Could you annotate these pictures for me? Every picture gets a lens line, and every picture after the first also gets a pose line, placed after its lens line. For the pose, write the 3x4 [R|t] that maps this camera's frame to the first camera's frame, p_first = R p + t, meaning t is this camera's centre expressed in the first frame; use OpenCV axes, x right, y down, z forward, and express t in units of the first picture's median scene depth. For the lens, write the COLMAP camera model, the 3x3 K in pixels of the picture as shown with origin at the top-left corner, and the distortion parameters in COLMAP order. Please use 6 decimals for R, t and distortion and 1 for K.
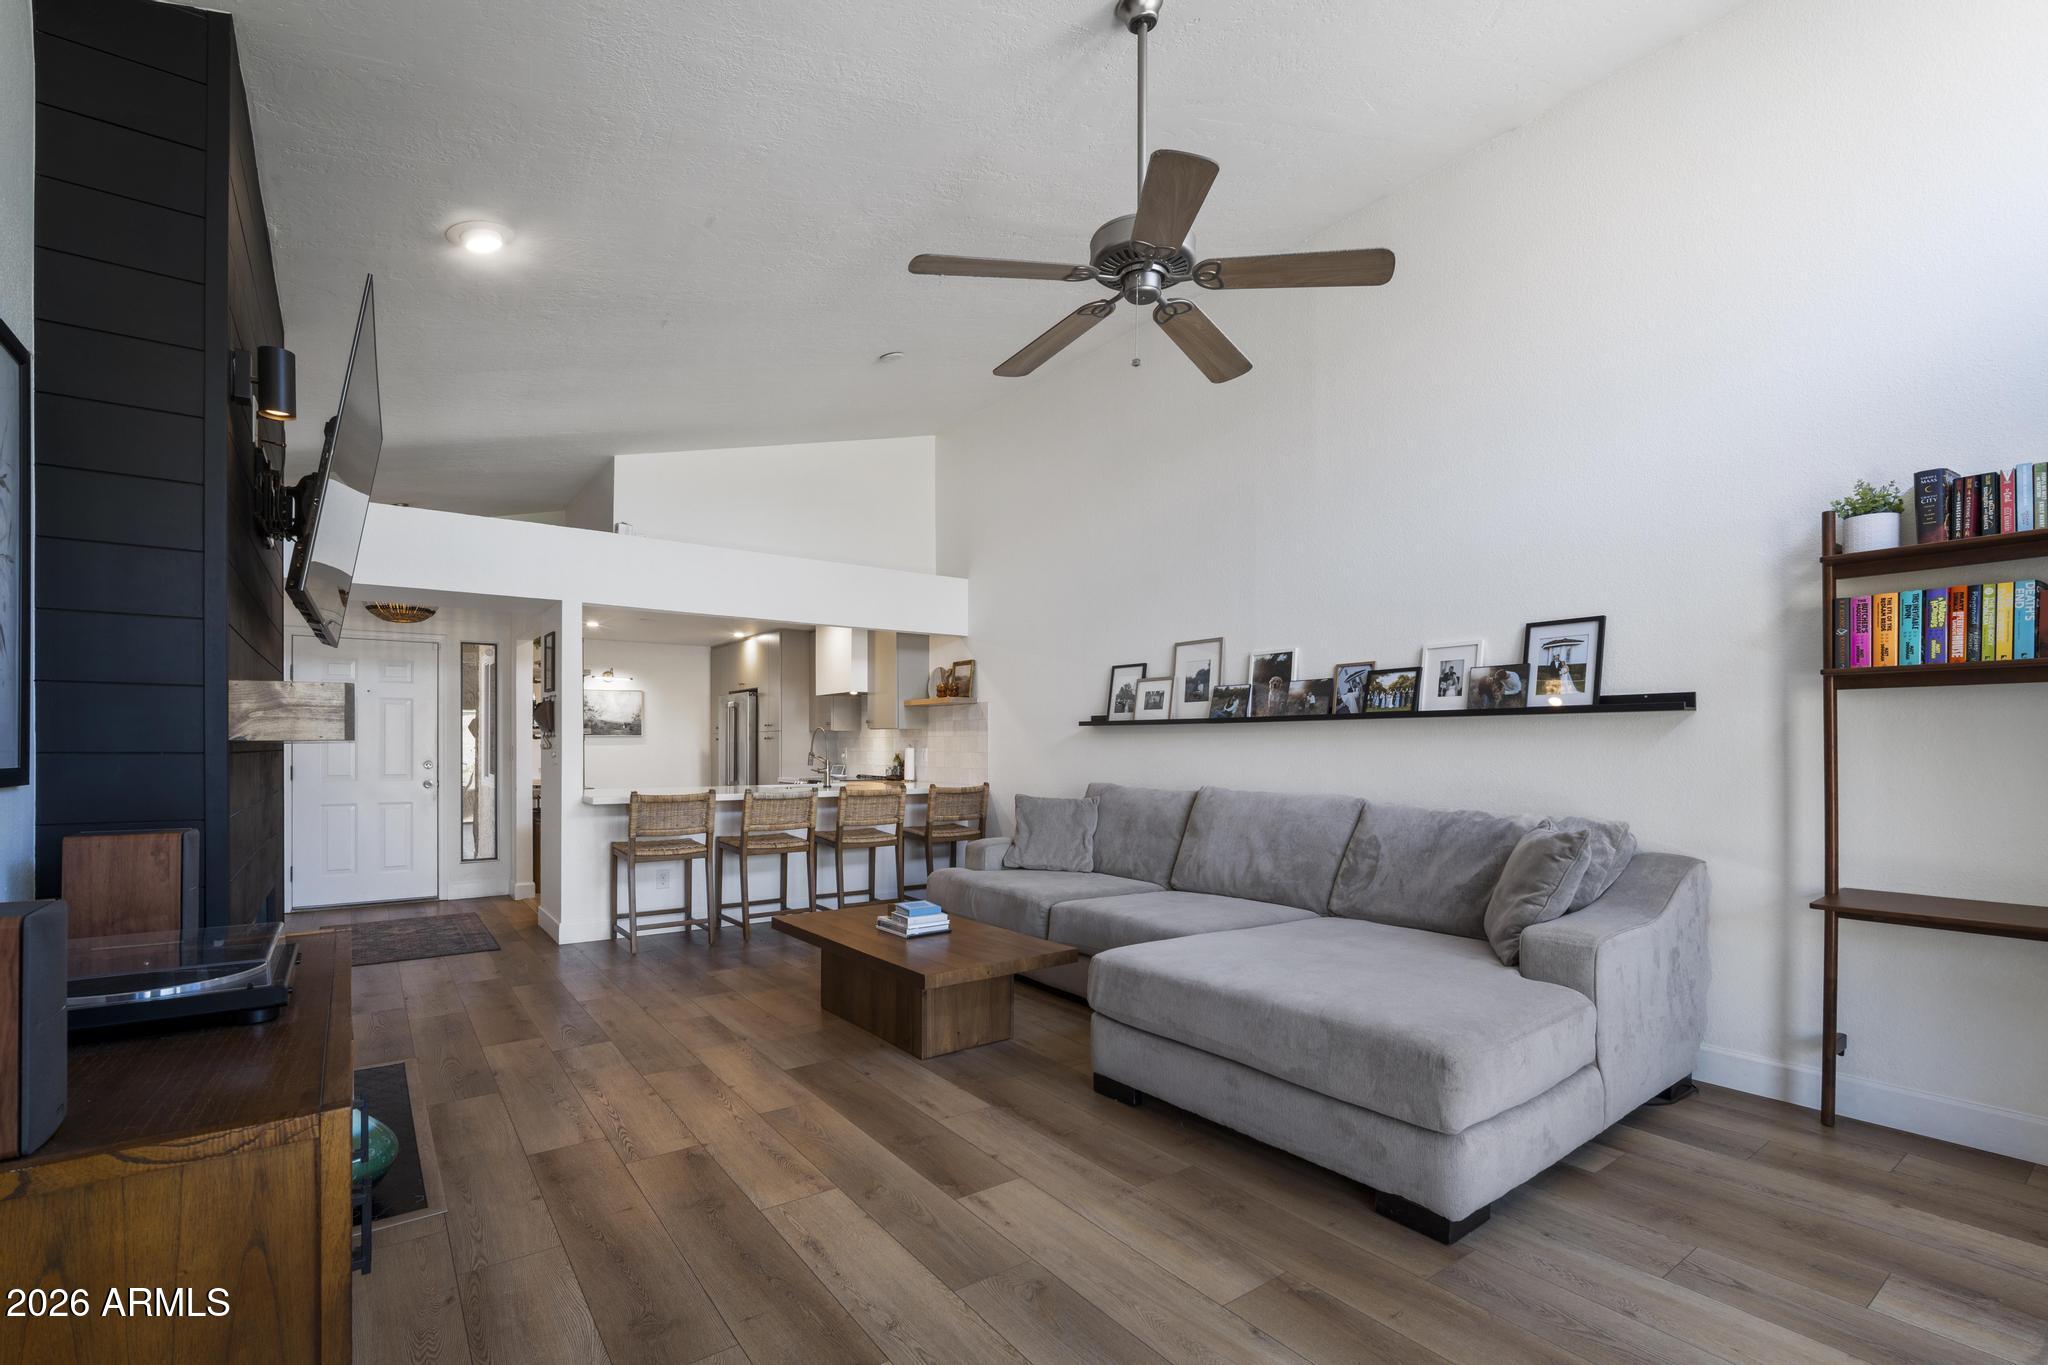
lens RADIAL K [[912.3, 0, 1020.2], [0, 912.3, 742.5], [0, 0, 1]] dist [-0.003750, -0.000417]
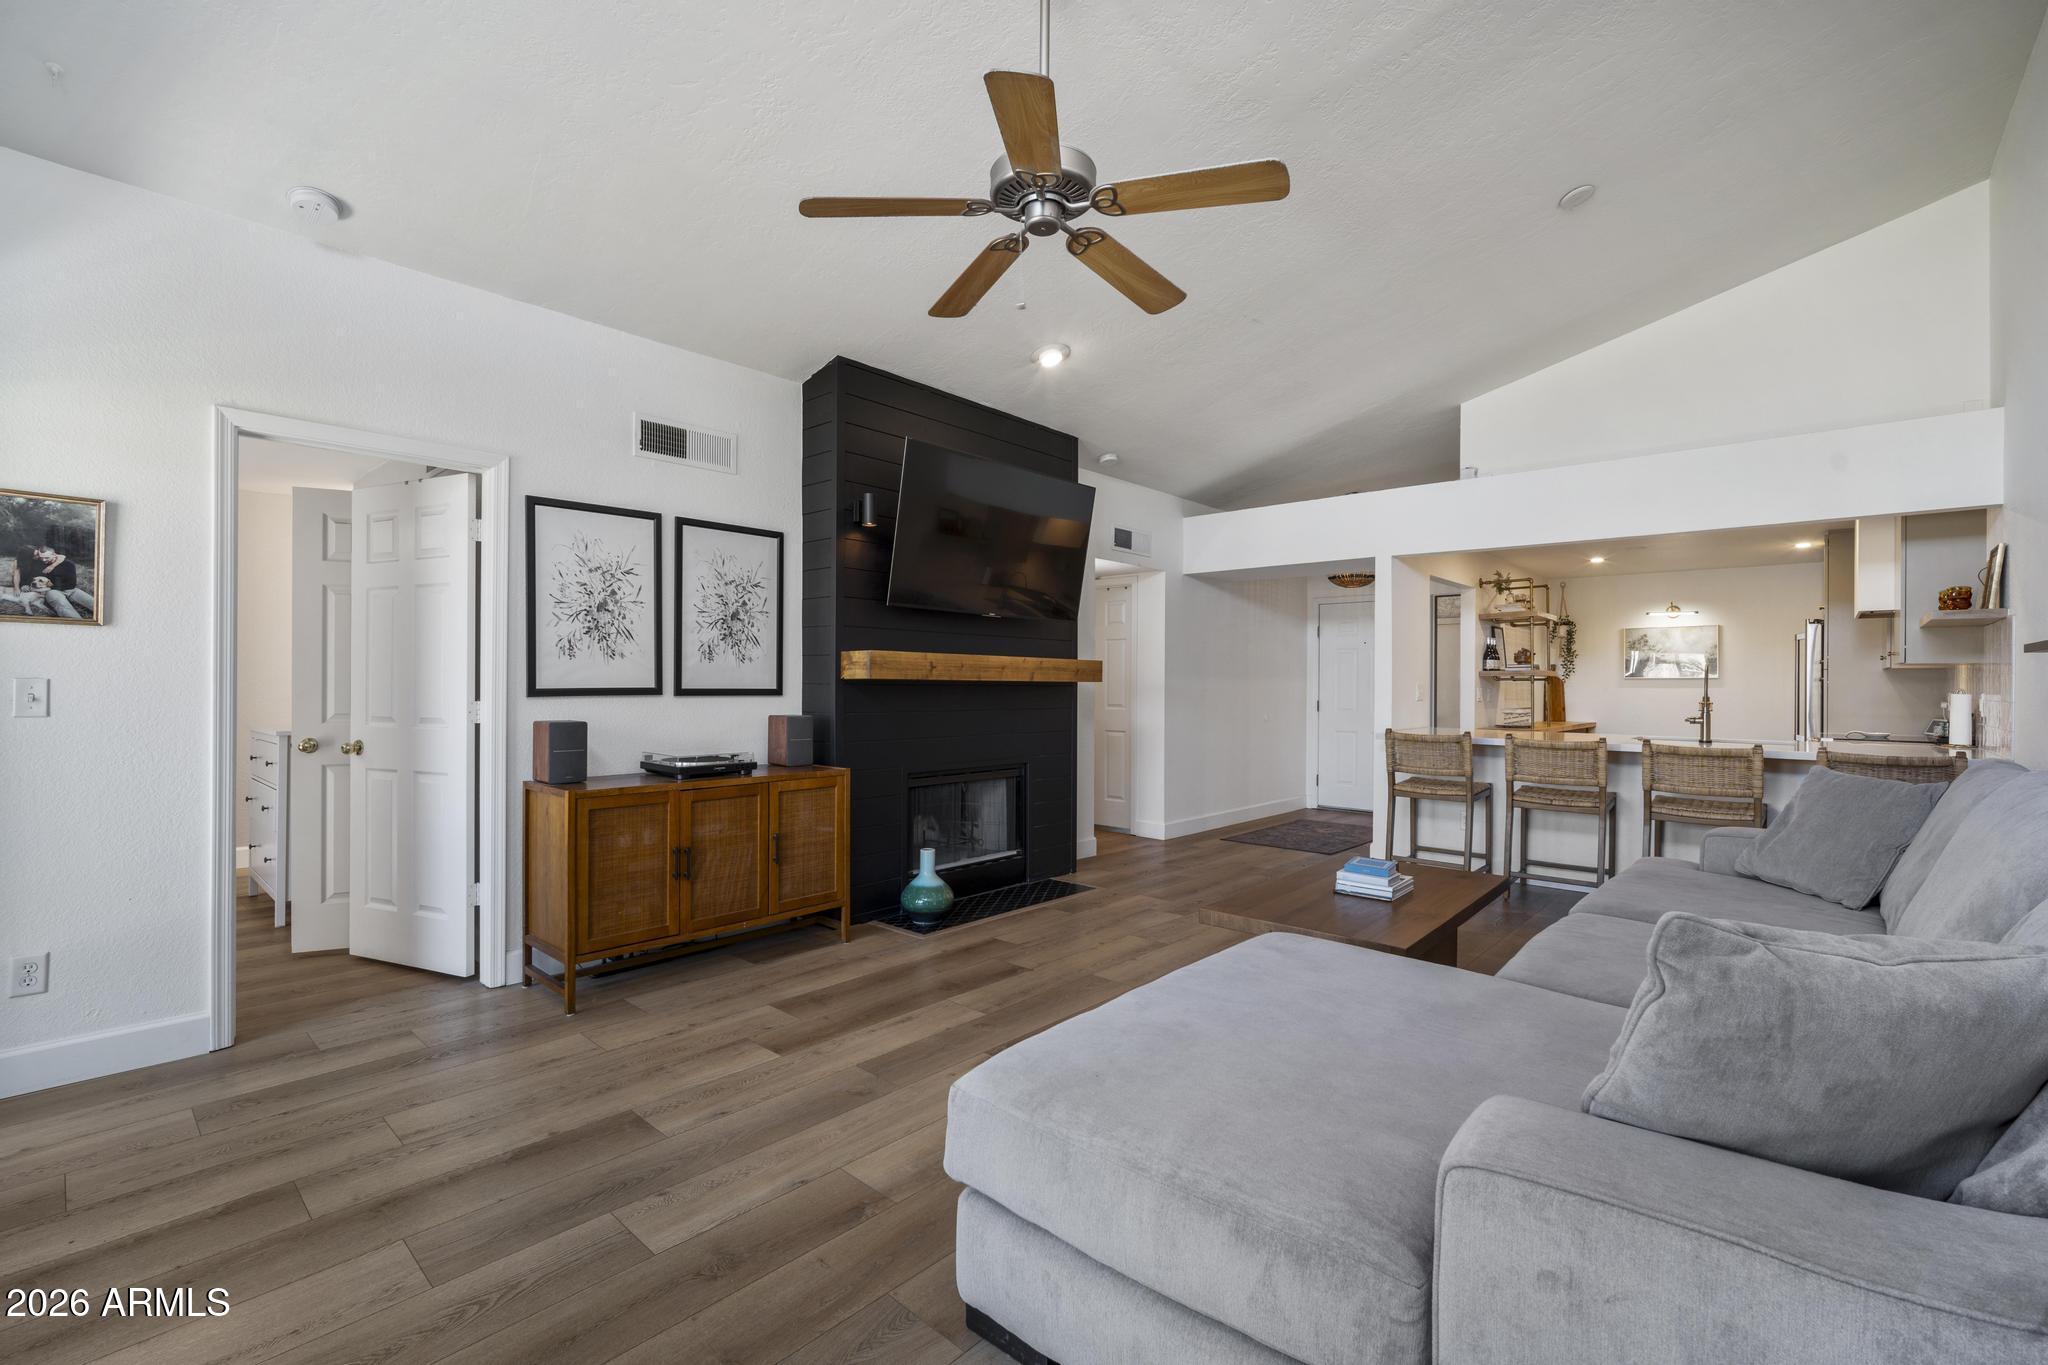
lens RADIAL K [[885.2, 0, 1017.9], [0, 885.2, 685.2], [0, 0, 1]] dist [-0.012713, 0.000005]
pose [[0.197716, 0.001455, -0.980258, 0.612969], [-0.003721, 0.999993, 0.000734, 0.004493], [0.980252, 0.003503, 0.197720, 0.451658]]
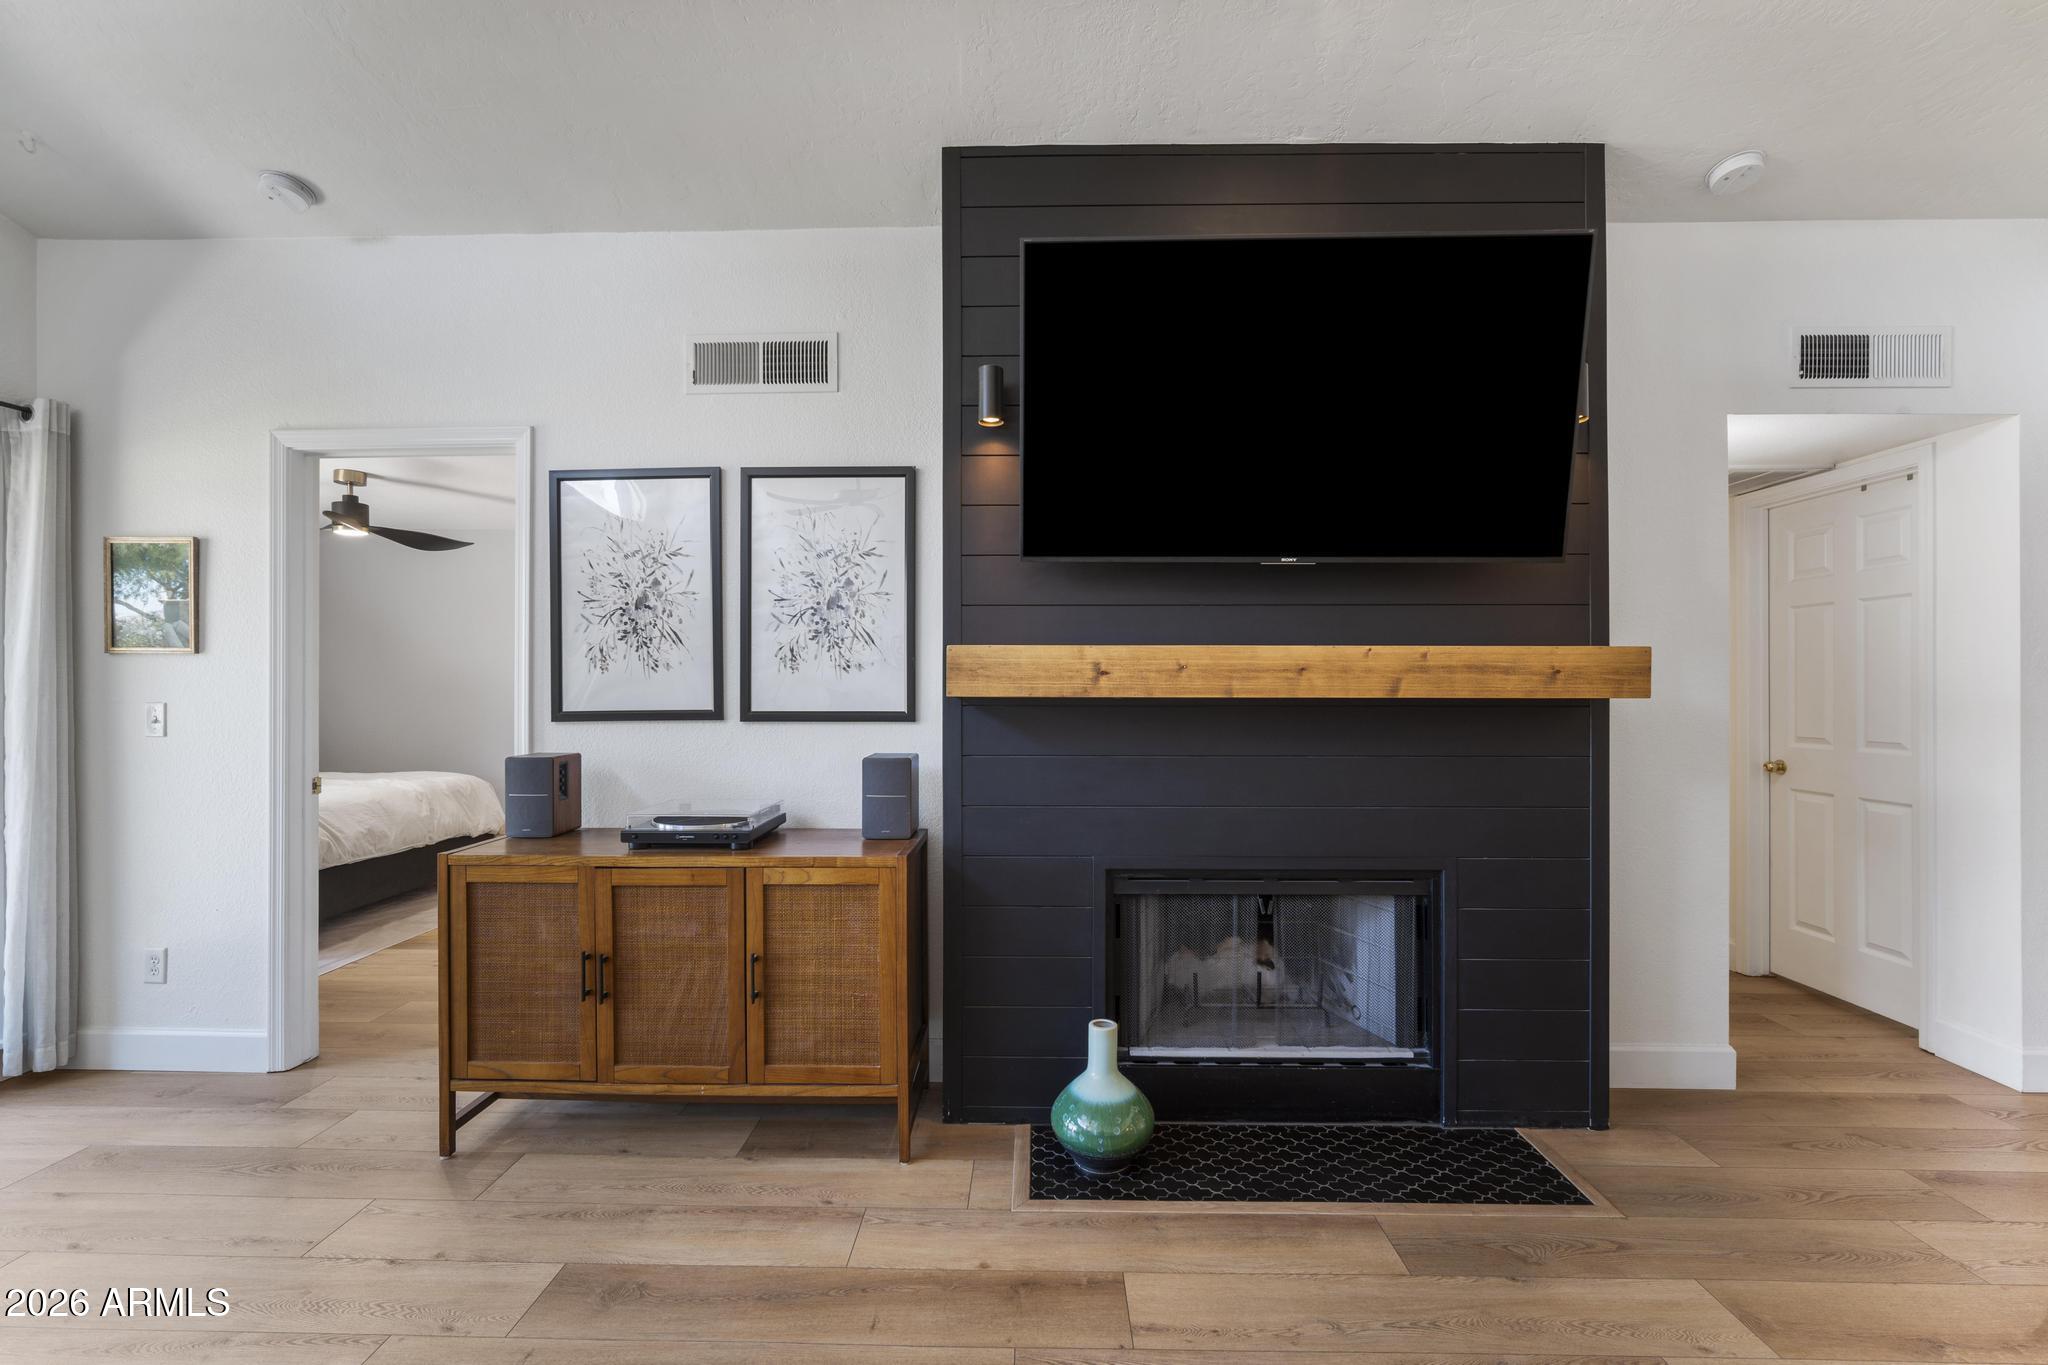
lens RADIAL K [[889.2, 0, 1024.2], [0, 889.2, 689.9], [0, 0, 1]] dist [-0.010510, 0.000038]
pose [[-0.610202, 0.001579, -0.792244, 0.037089], [0.002240, 0.999997, 0.000267, -0.005331], [0.792243, -0.001611, -0.610204, 0.842438]]
